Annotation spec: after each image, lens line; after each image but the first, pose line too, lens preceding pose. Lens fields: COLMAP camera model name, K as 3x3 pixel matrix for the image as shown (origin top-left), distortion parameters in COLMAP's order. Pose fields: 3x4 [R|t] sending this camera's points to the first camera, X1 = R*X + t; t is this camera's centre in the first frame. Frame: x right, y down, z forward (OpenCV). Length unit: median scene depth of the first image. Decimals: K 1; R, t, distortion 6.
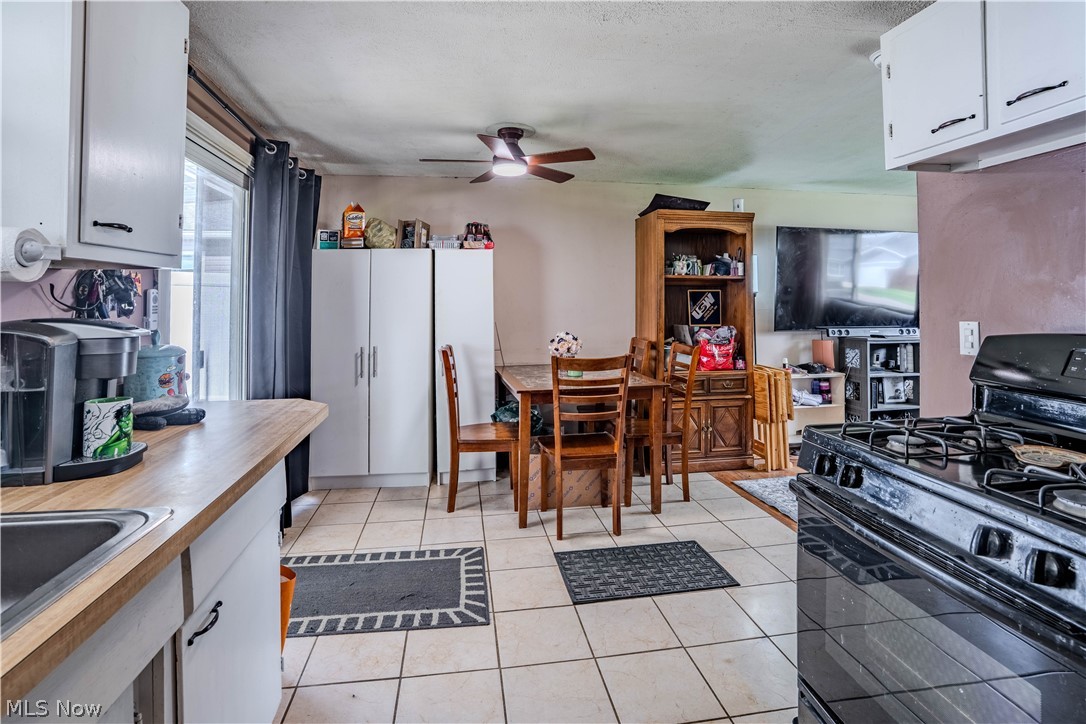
lens RADIAL K [[509.2, 0, 543.0], [0, 509.2, 324.1], [0, 0, 1]] dist [-0.034816, 0.010858]
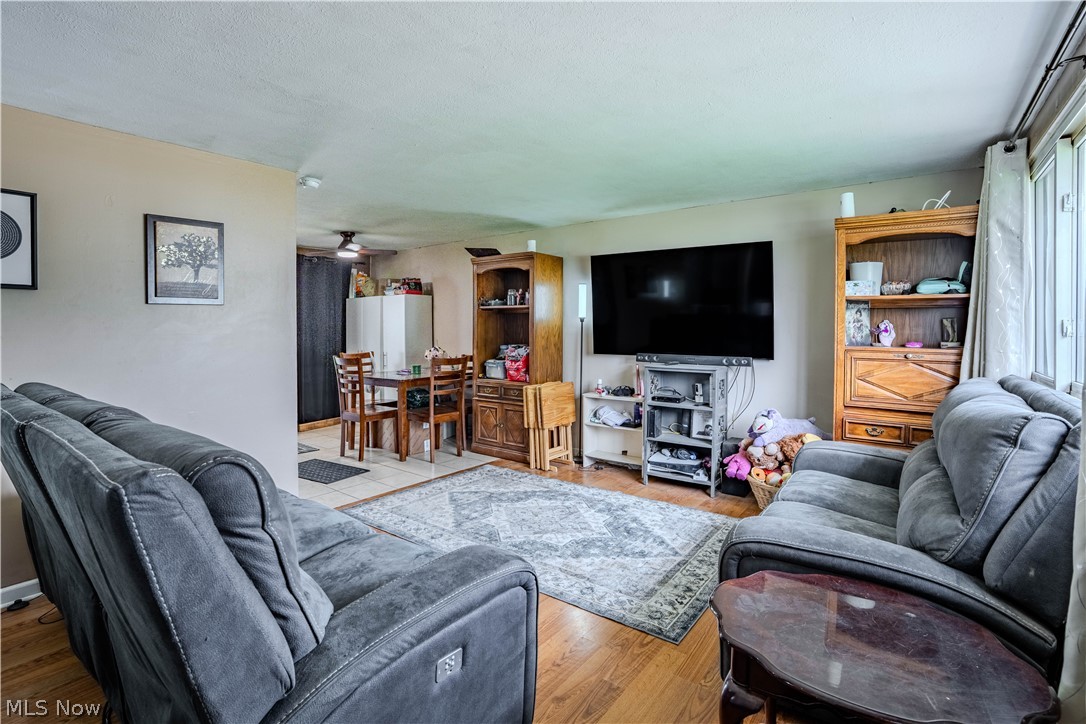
lens RADIAL K [[509.2, 0, 543.0], [0, 509.2, 324.1], [0, 0, 1]] dist [-0.034816, 0.010858]
pose [[0.698822, 0.000416, -0.715295, 1.291093], [-0.034600, 0.998849, -0.033223, -0.008820], [0.714458, 0.047967, 0.698032, 0.181057]]
